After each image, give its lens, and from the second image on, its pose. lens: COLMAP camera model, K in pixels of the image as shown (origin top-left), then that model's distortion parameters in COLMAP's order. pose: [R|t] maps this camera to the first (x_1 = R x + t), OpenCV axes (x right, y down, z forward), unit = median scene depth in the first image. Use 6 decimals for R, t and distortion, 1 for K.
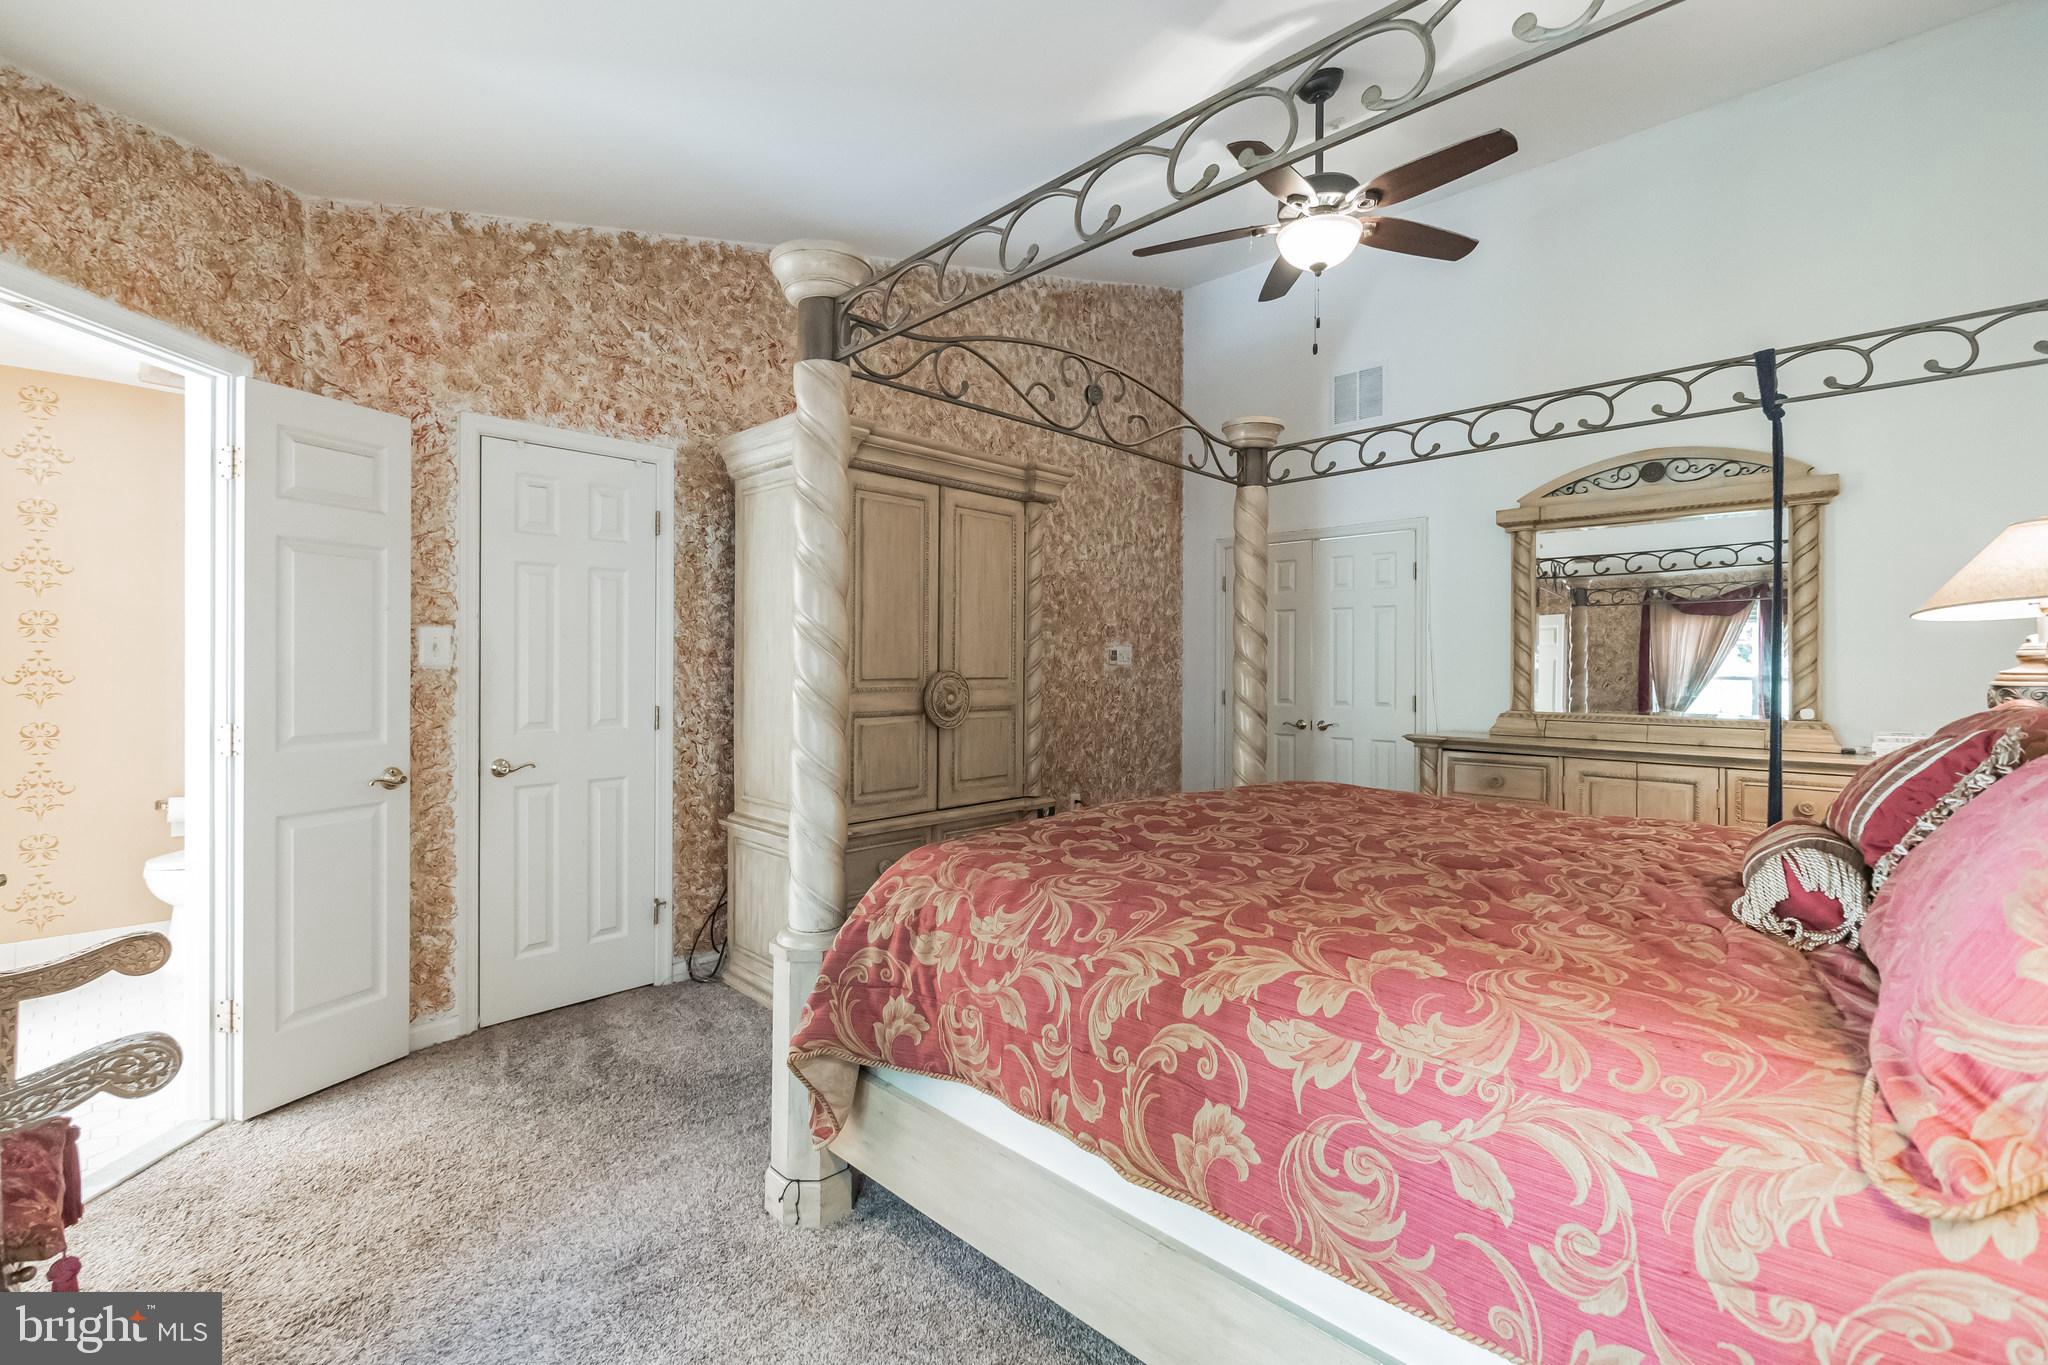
lens RADIAL K [[872.6, 0, 1024.0], [0, 872.6, 682.5], [0, 0, 1]] dist [-0.000315, -0.000127]
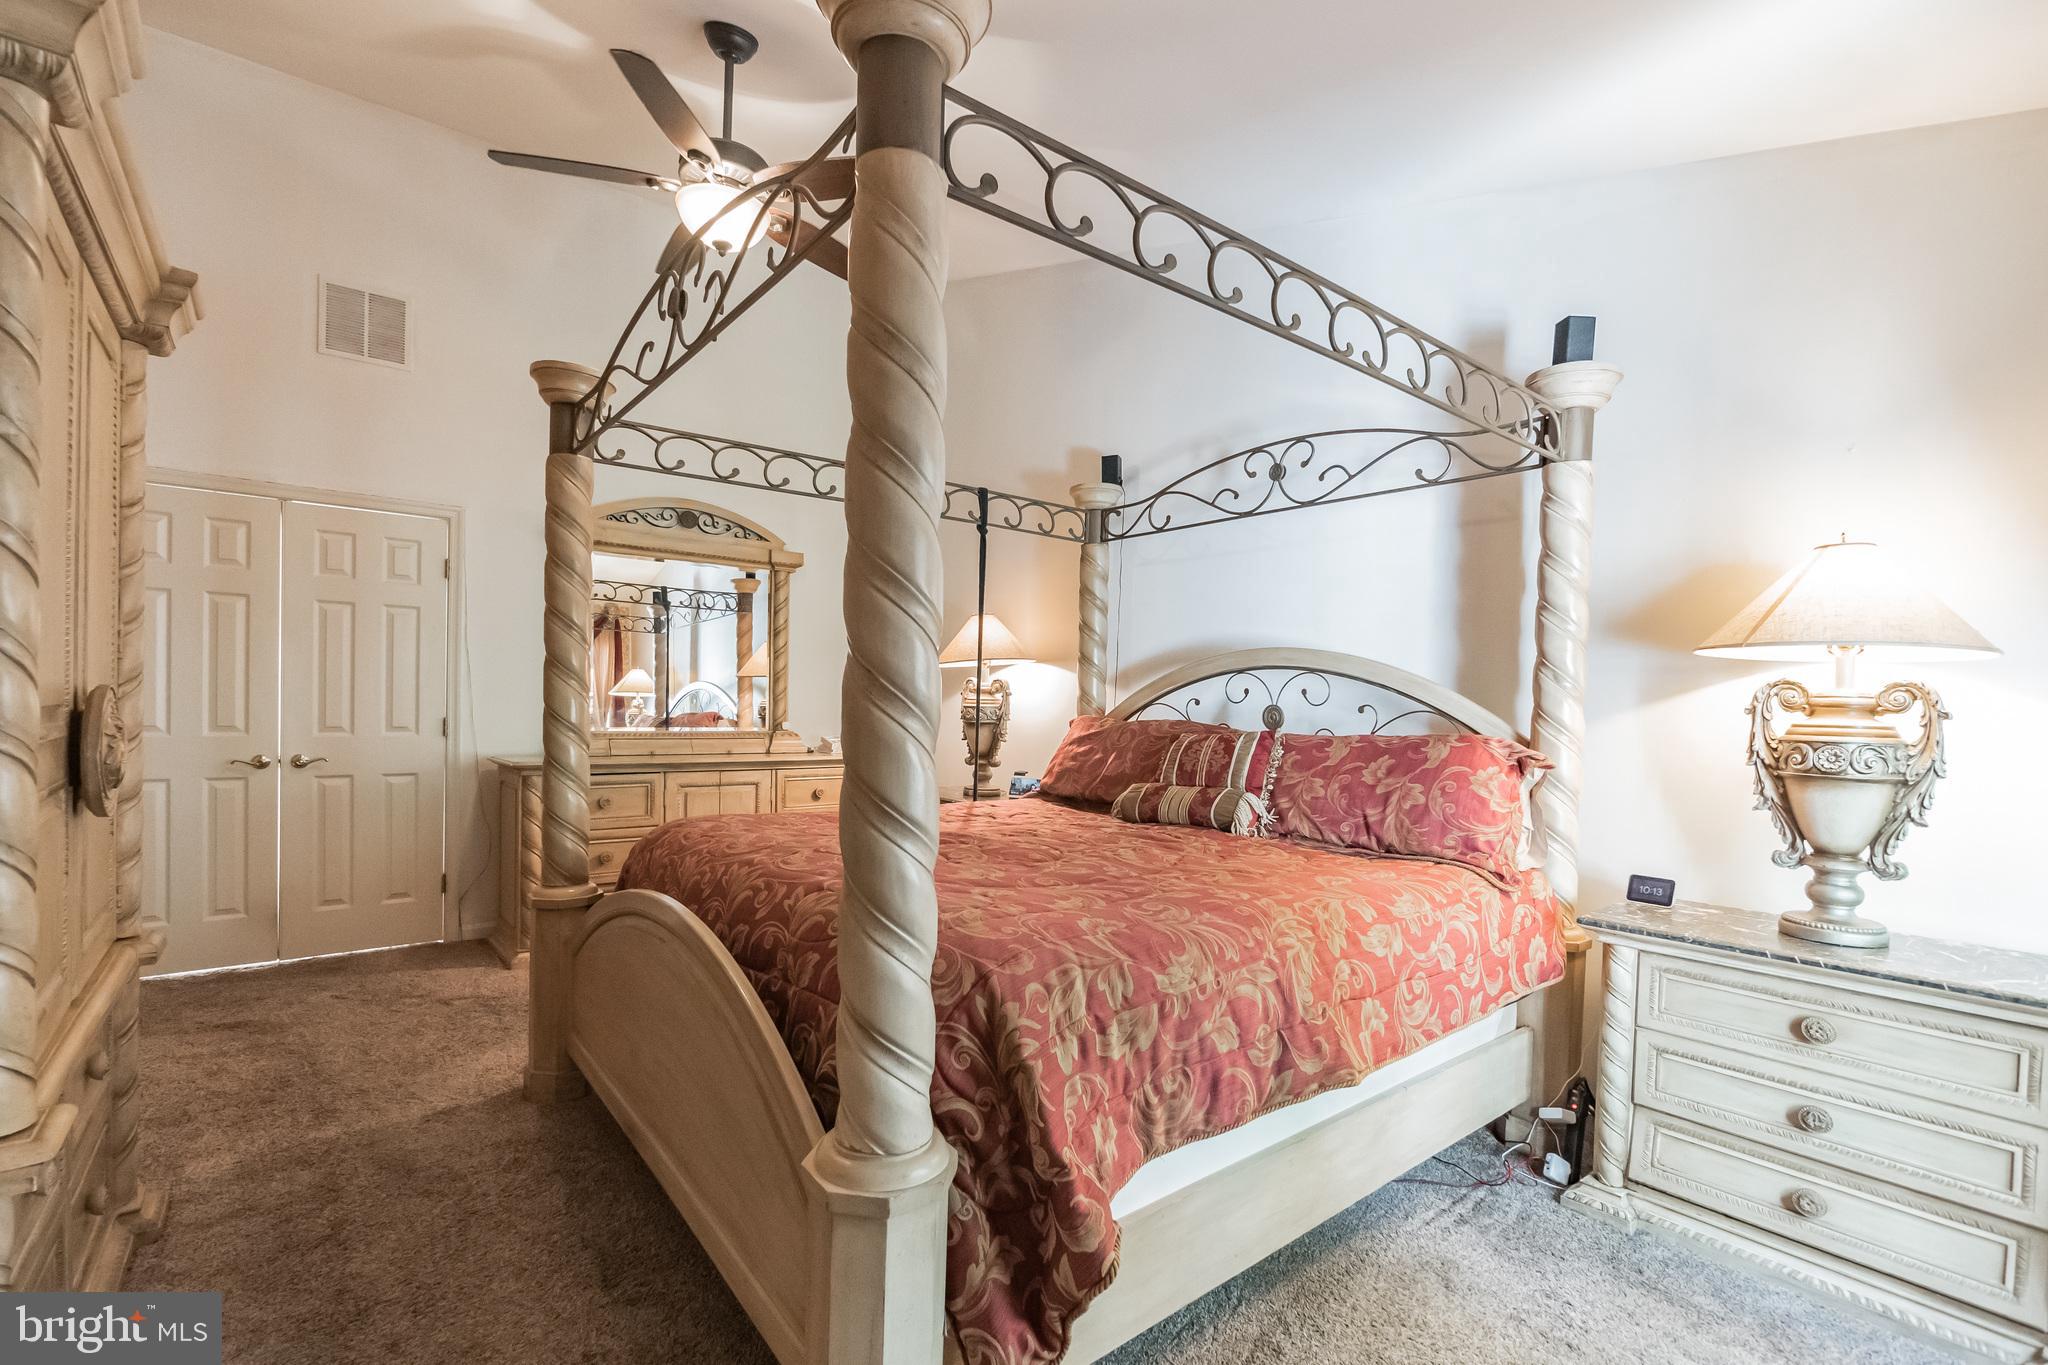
lens RADIAL K [[902.2, 0, 1020.0], [0, 902.2, 725.1], [0, 0, 1]] dist [-0.010711, 0.000095]
pose [[0.133053, -0.030321, 0.990645, -0.712798], [-0.005505, 0.999494, 0.031331, -0.016742], [-0.991094, -0.009622, 0.132819, 0.723118]]
